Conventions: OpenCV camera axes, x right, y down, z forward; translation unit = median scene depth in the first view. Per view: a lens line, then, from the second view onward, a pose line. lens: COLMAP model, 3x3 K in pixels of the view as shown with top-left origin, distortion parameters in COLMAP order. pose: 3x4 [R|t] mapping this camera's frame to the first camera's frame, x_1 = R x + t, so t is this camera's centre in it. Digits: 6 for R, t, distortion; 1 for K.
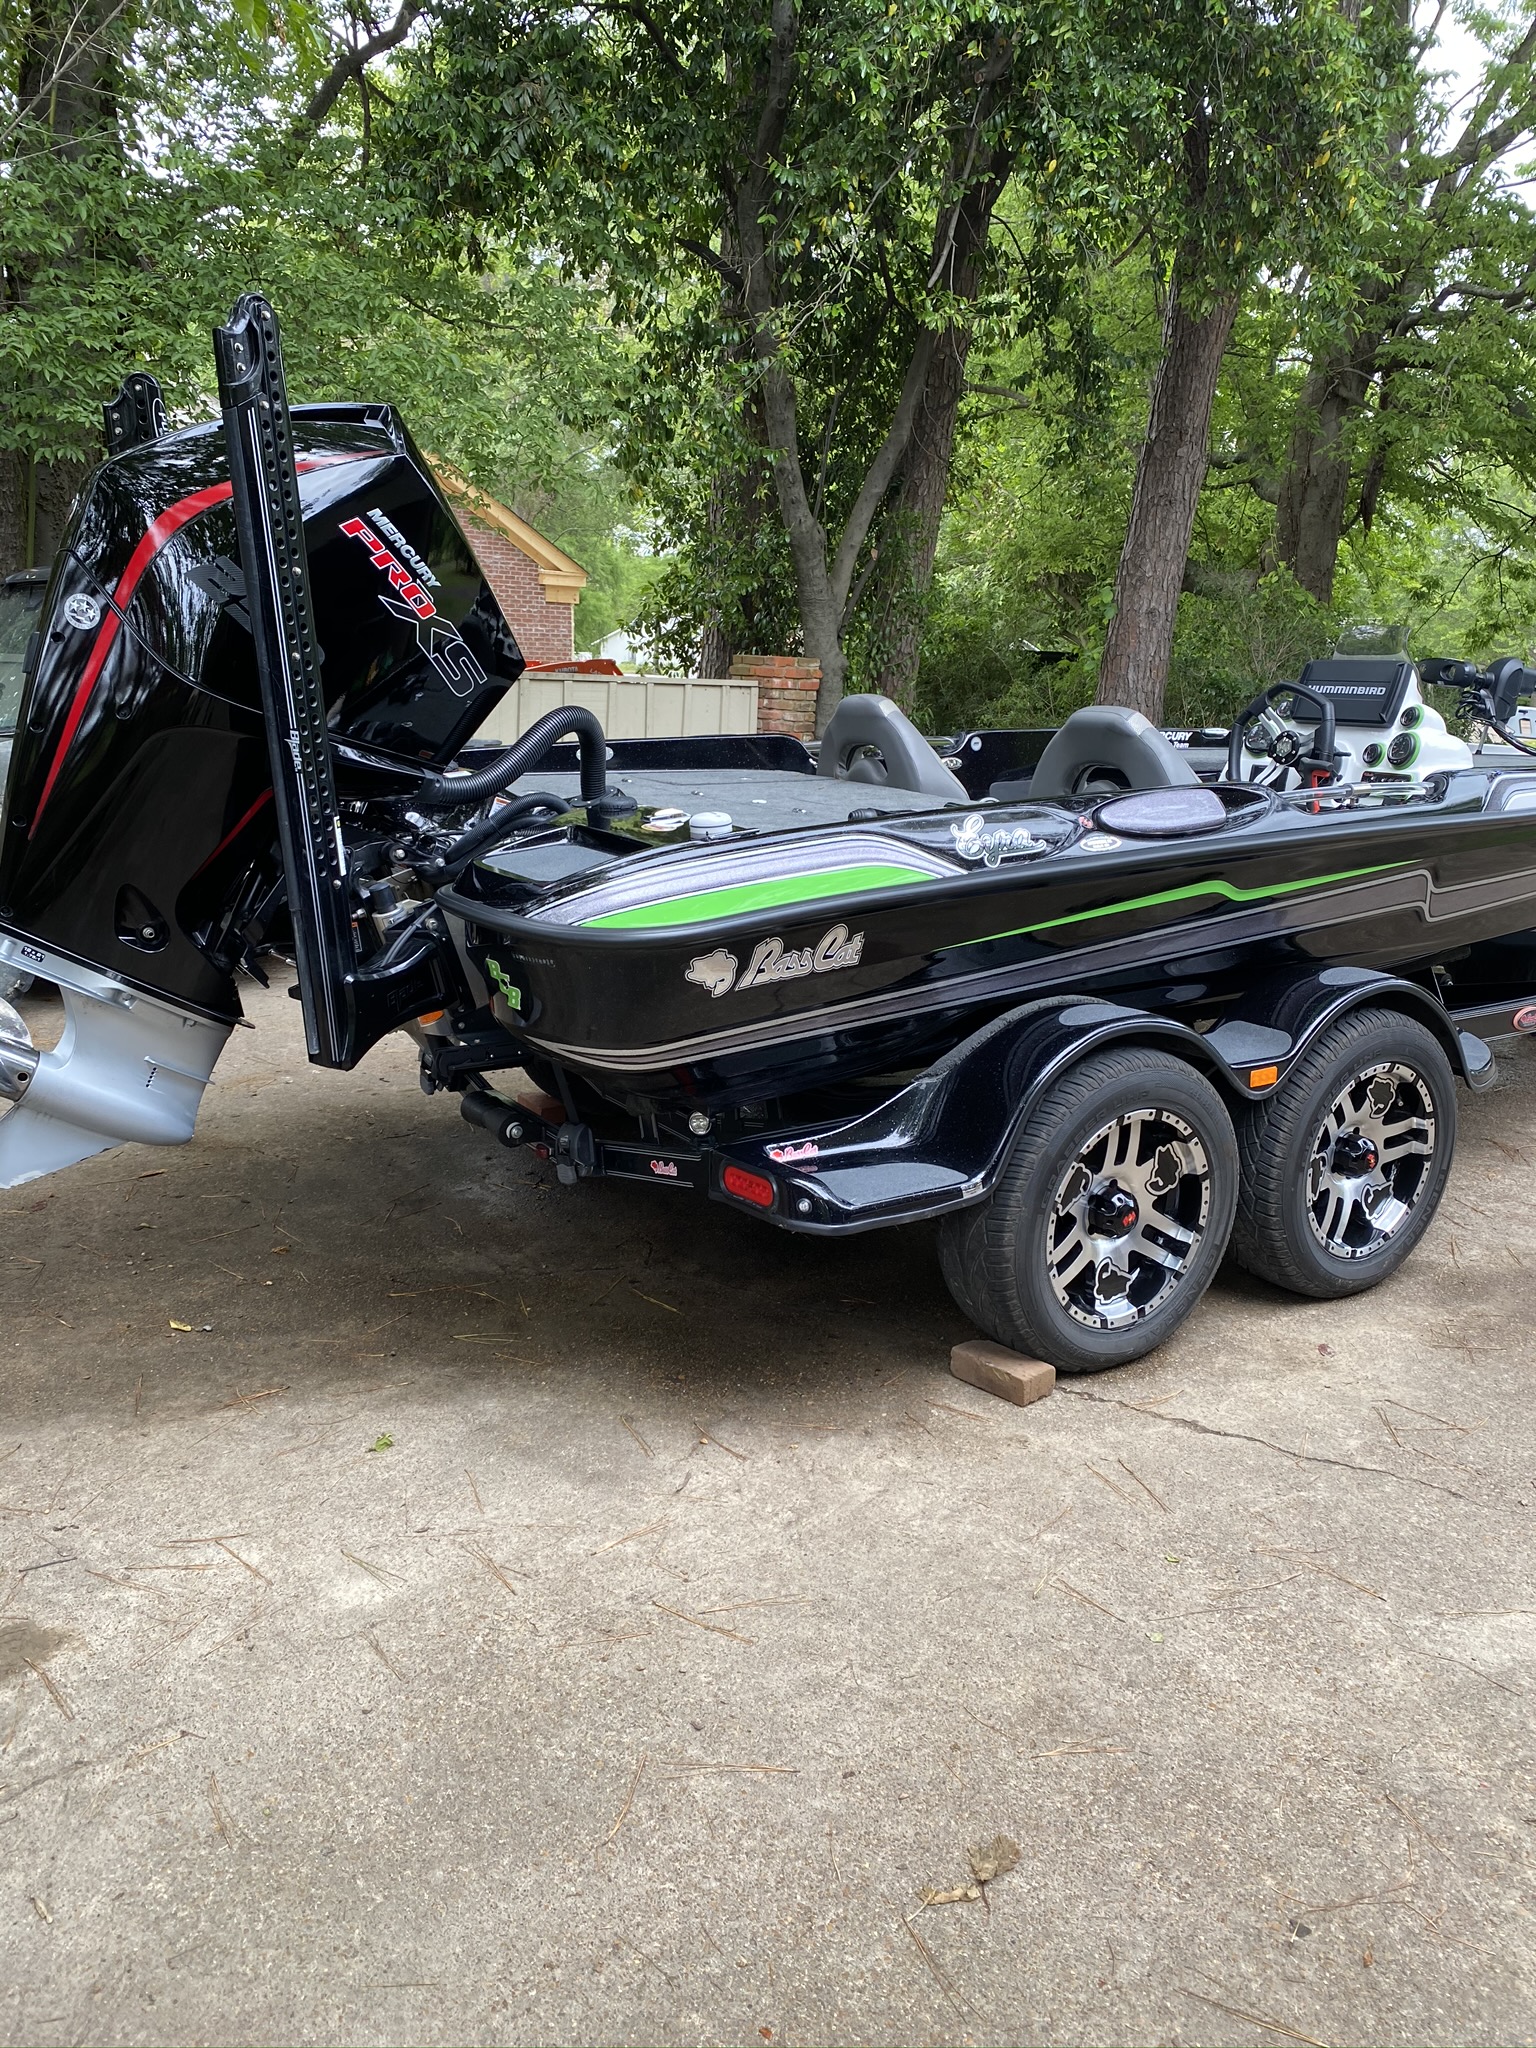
lens RADIAL K [[1602.2, 0, 809.7], [0, 1602.2, 1030.0], [0, 0, 1]] dist [0.007468, 0.000780]
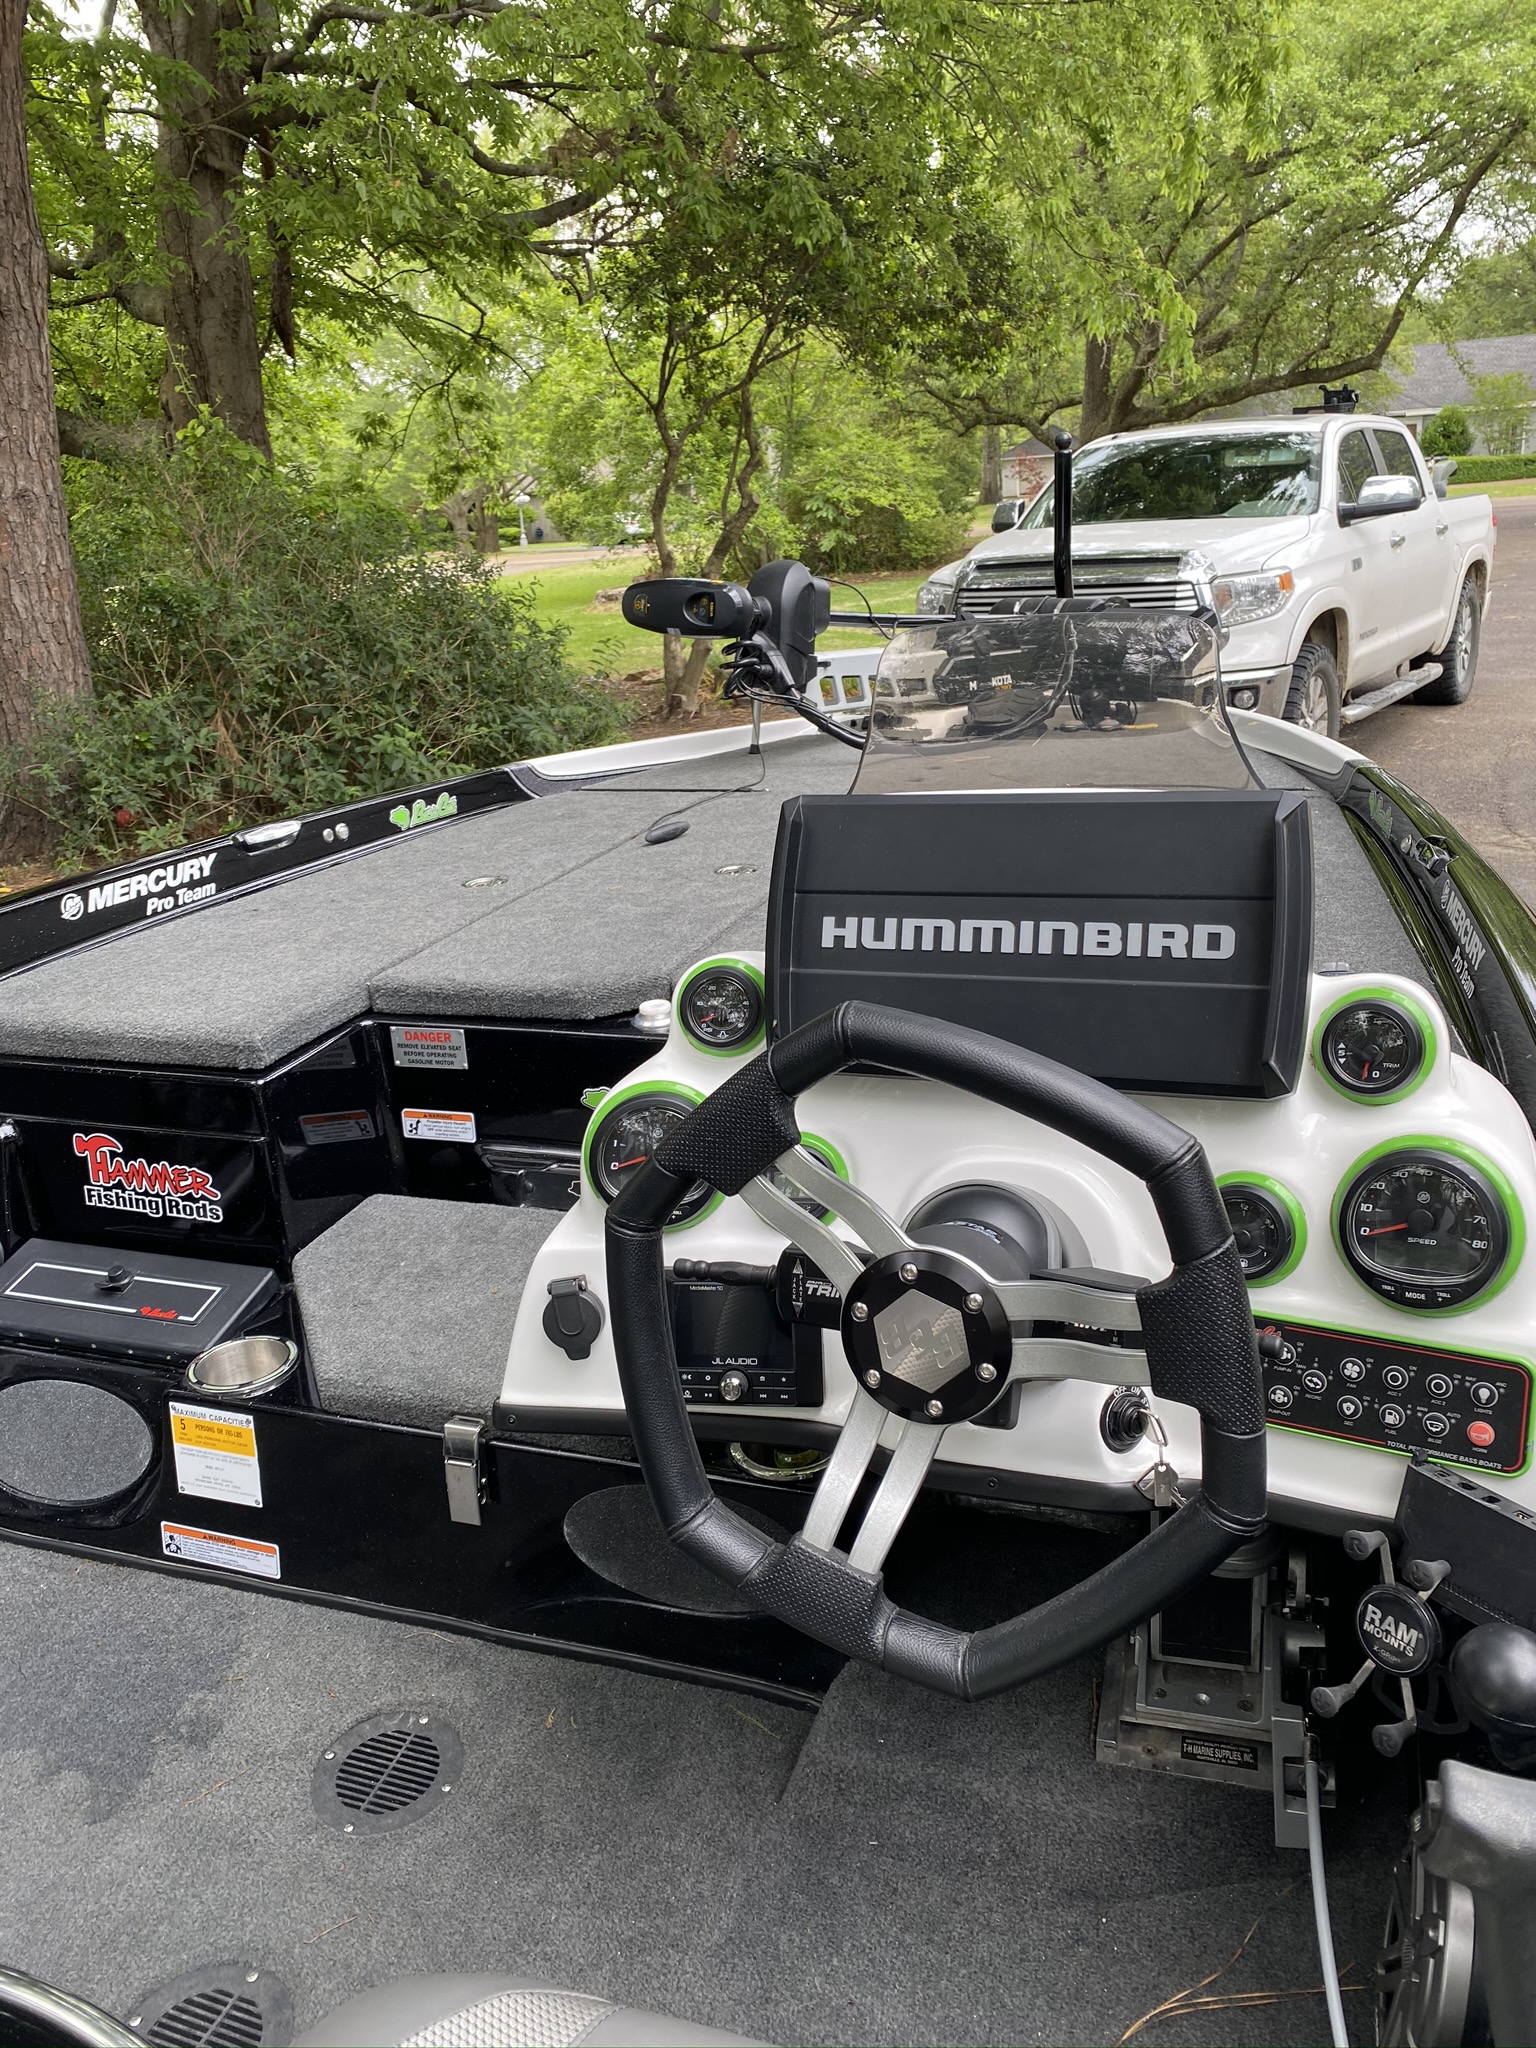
lens RADIAL K [[1602.2, 0, 809.7], [0, 1602.2, 1030.0], [0, 0, 1]] dist [0.007468, 0.000780]
pose [[0.802463, -0.268112, 0.533075, 0.205973], [0.219794, 0.963368, 0.153664, -0.264521], [-0.554747, -0.006143, 0.831996, 0.907654]]
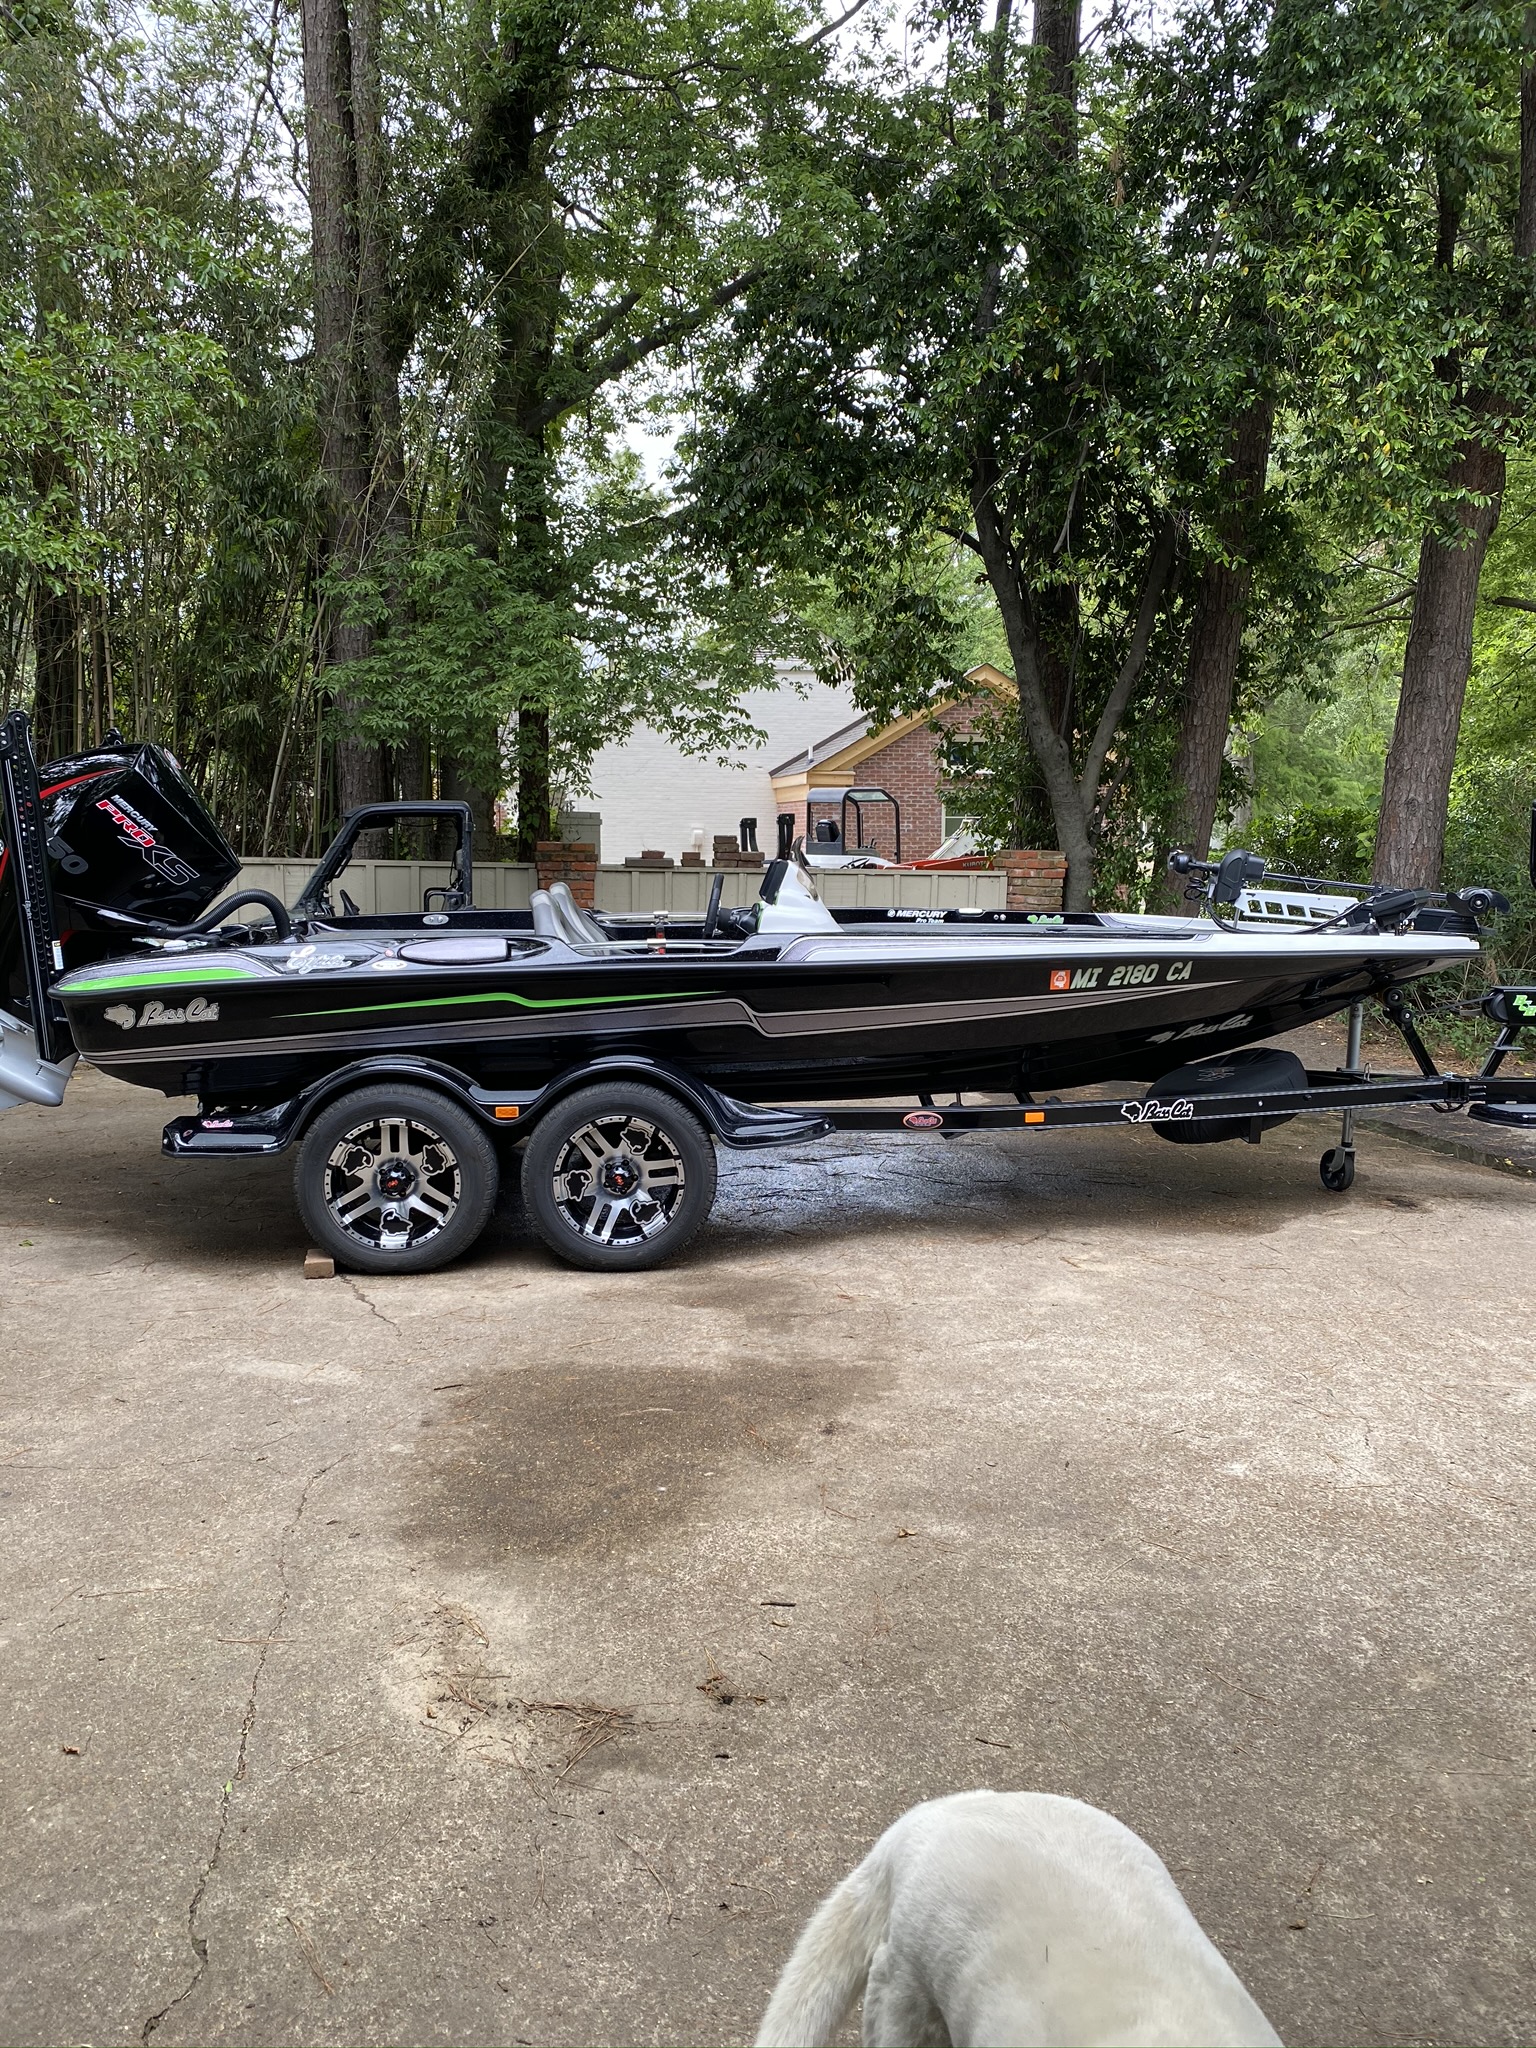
lens RADIAL K [[1602.2, 0, 809.7], [0, 1602.2, 1030.0], [0, 0, 1]] dist [0.007468, 0.000780]
pose [[0.862379, 0.038409, -0.504804, 1.233850], [-0.096787, 0.991234, -0.089925, 0.057244], [0.496926, 0.126408, 0.858537, -0.226453]]
